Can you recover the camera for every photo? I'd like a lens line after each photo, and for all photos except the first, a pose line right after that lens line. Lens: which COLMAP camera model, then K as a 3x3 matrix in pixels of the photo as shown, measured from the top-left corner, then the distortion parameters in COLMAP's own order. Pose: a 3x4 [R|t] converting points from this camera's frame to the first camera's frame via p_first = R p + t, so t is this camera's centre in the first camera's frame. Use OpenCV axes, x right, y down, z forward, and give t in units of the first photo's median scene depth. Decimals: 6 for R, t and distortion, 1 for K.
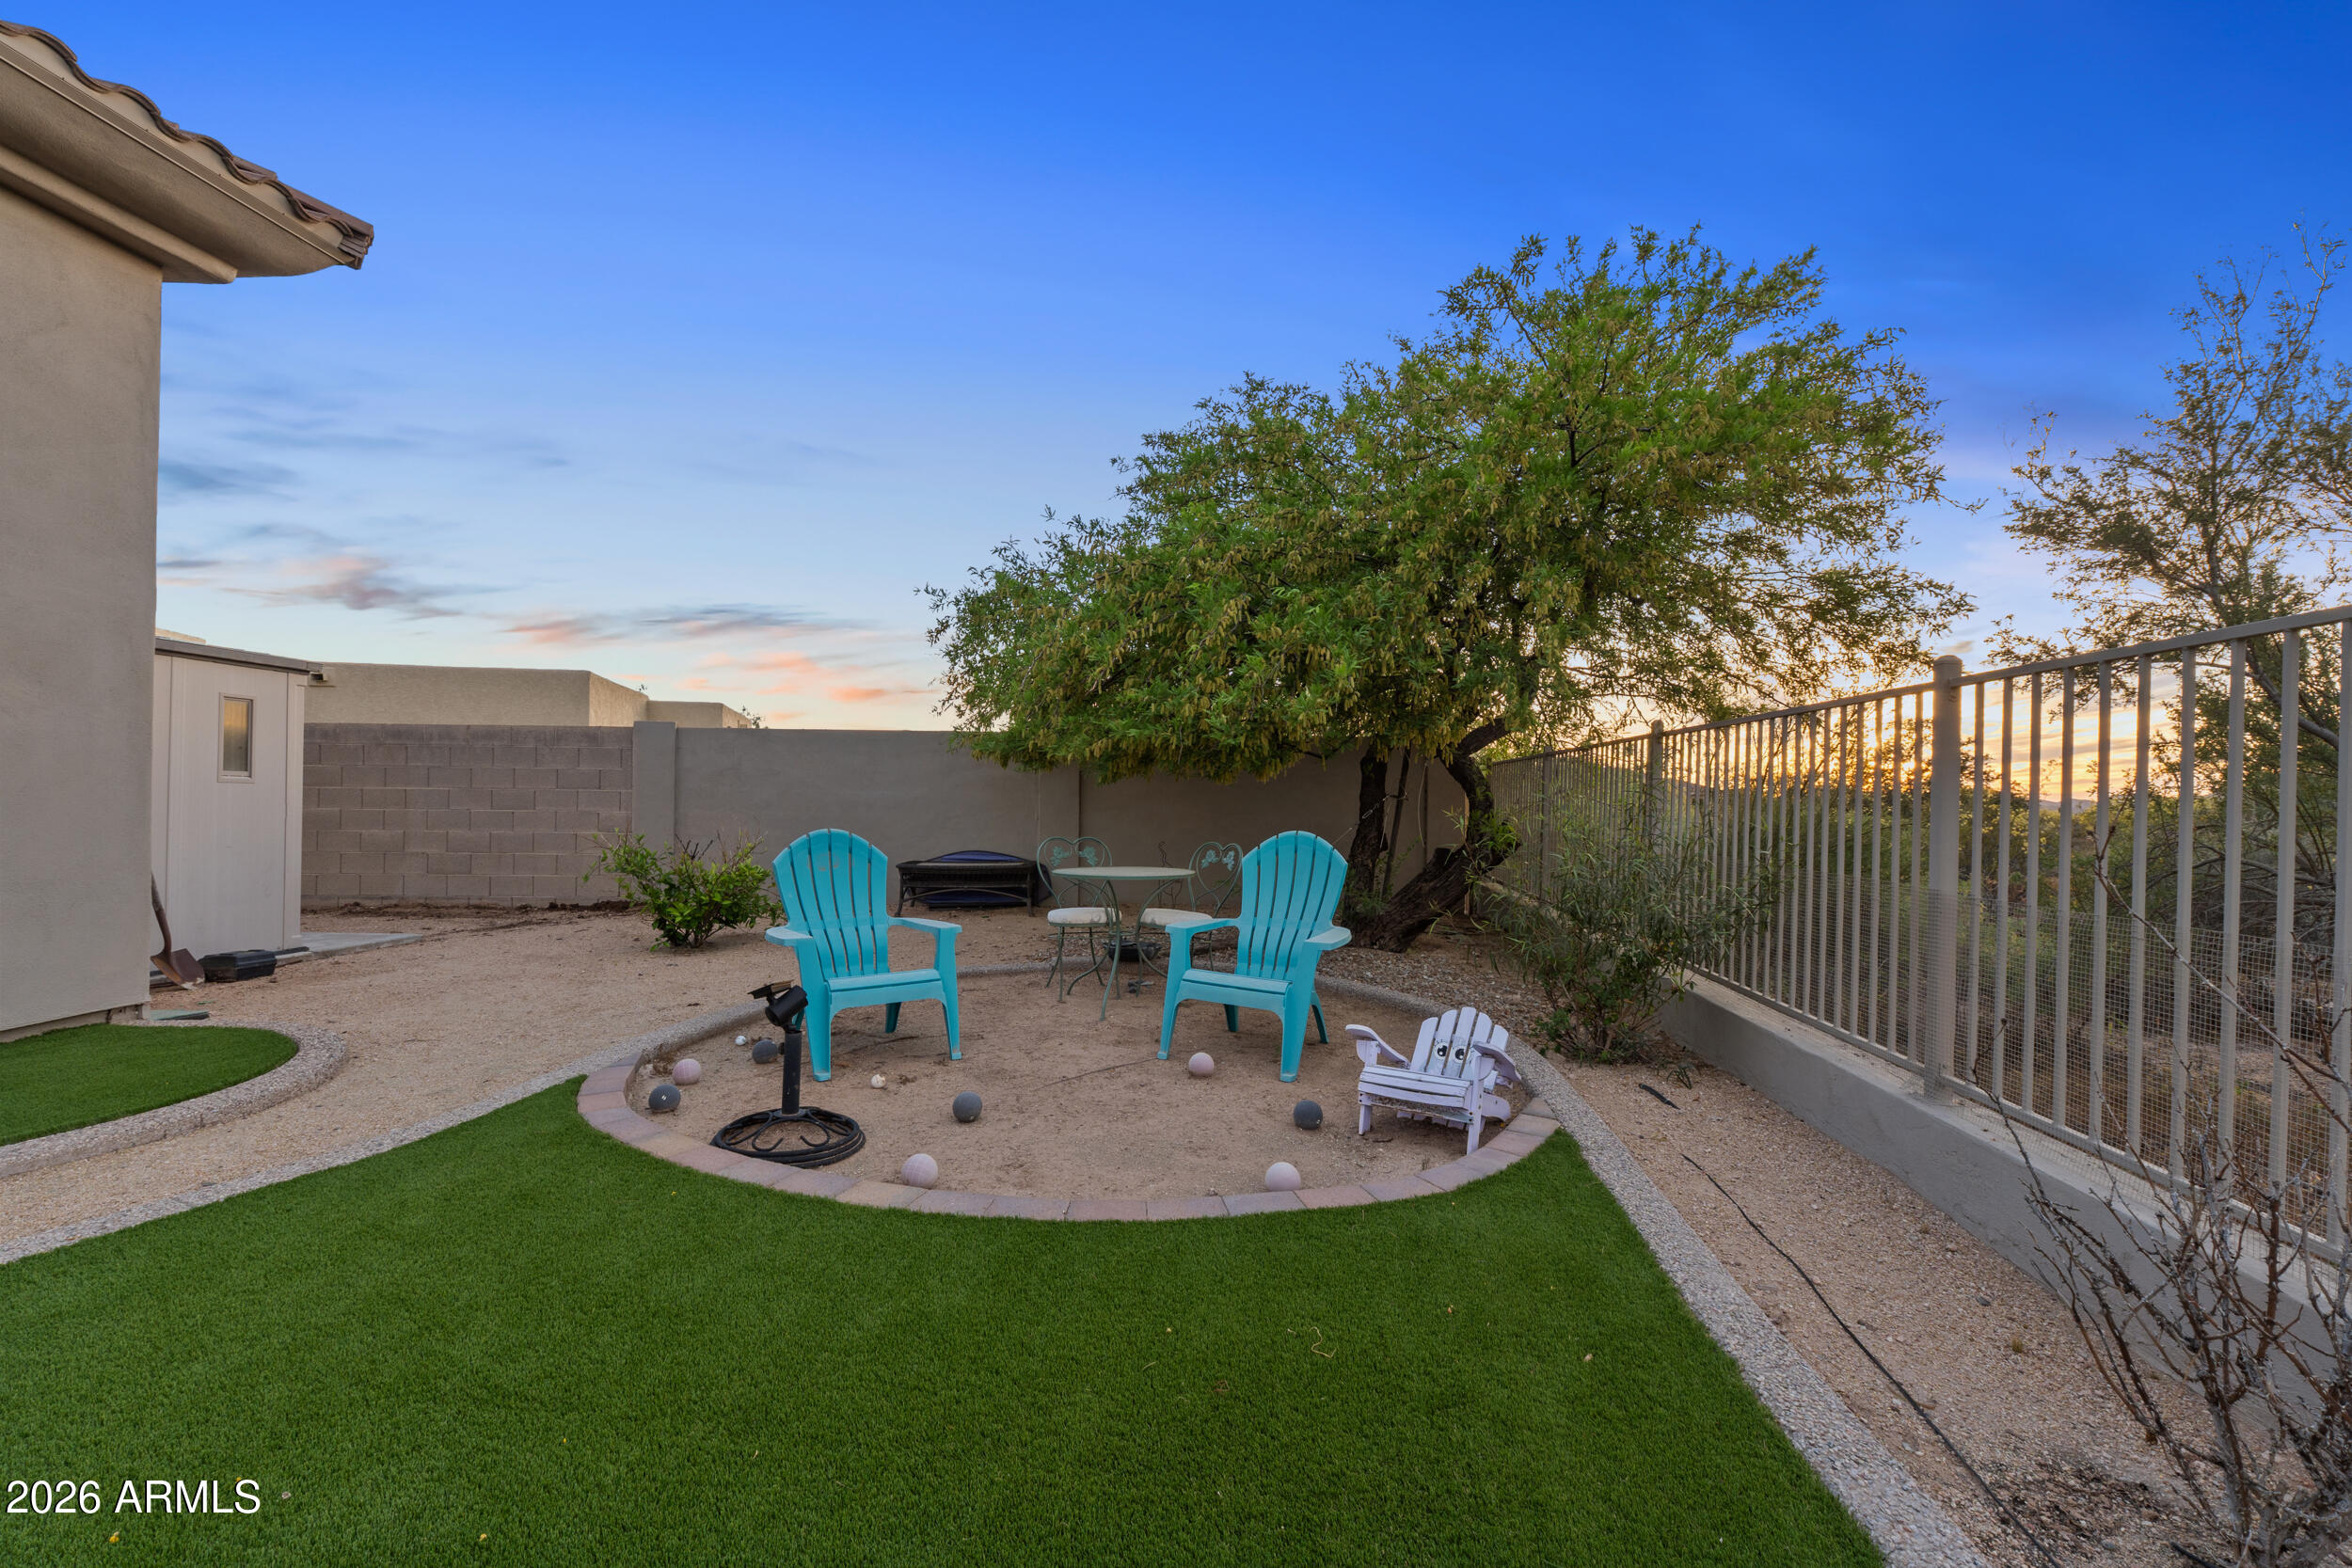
lens RADIAL K [[1008.2, 0, 1167.2], [0, 1008.2, 790.8], [0, 0, 1]] dist [-0.001466, -0.000224]
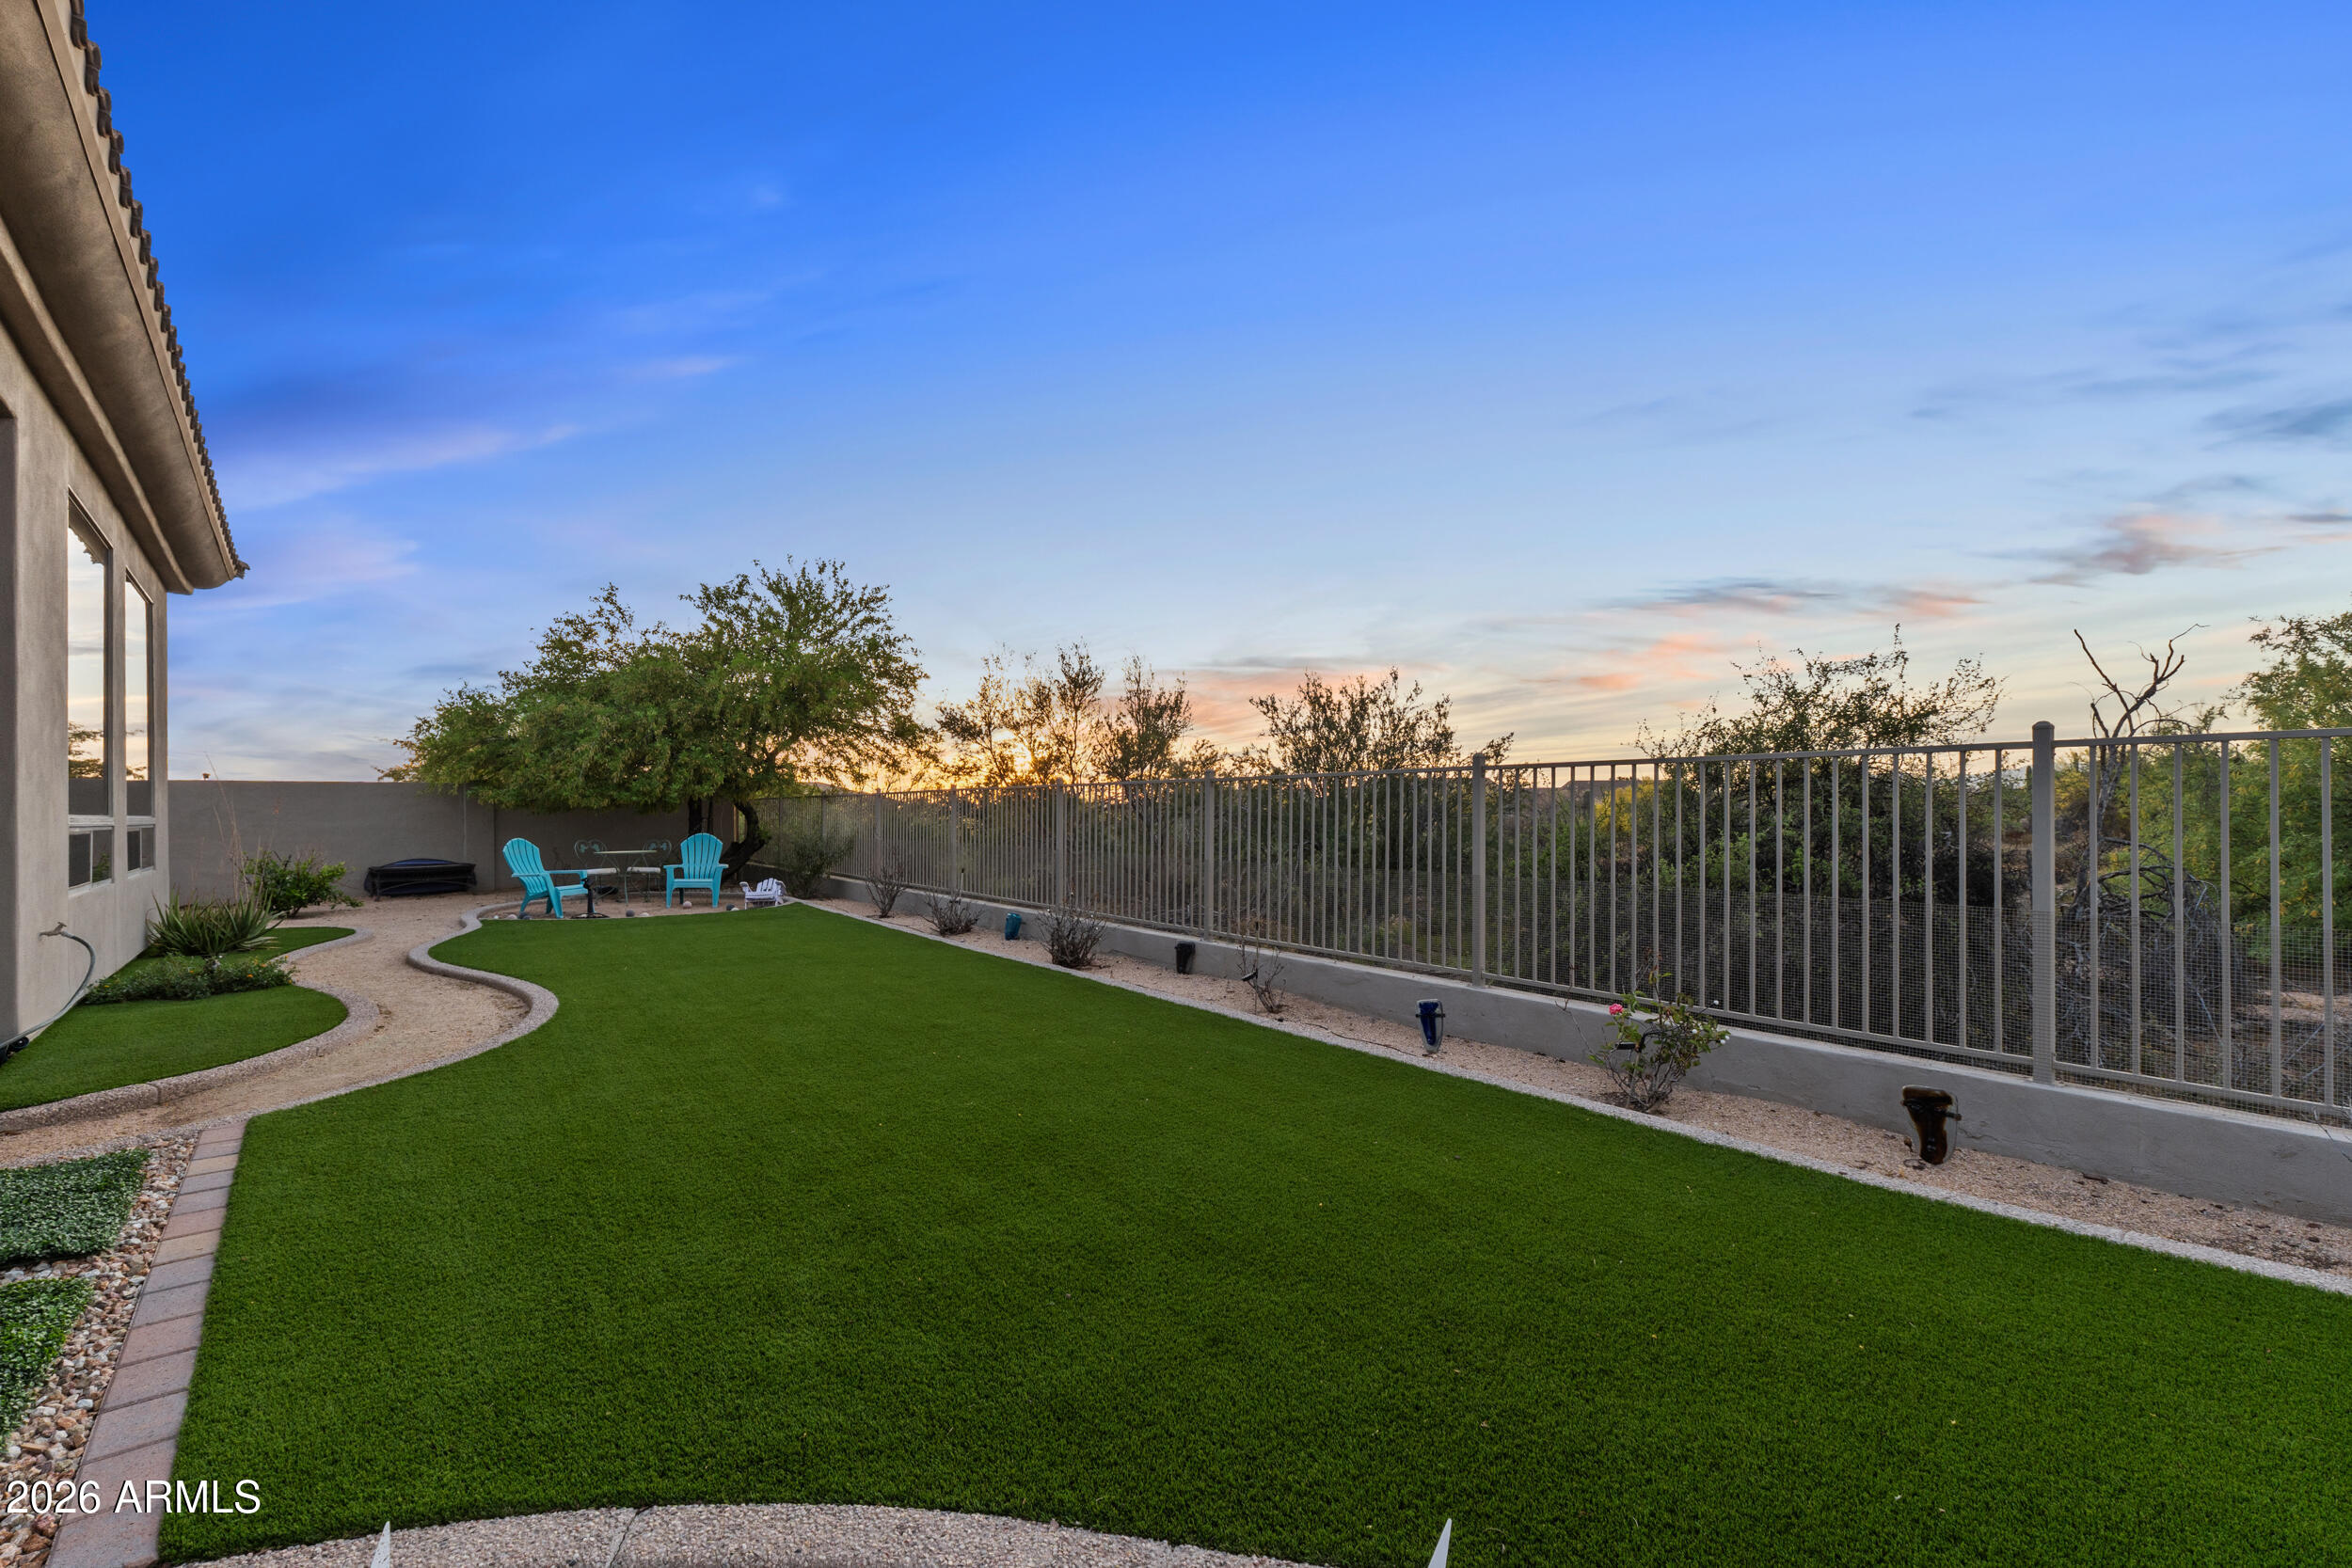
lens RADIAL K [[1008.2, 0, 1167.2], [0, 1008.2, 790.8], [0, 0, 1]] dist [-0.001466, -0.000224]
pose [[0.735024, -0.018350, 0.677793, -0.612007], [0.015495, 0.999827, 0.010265, -0.065785], [-0.677864, 0.002957, 0.735181, -1.461009]]
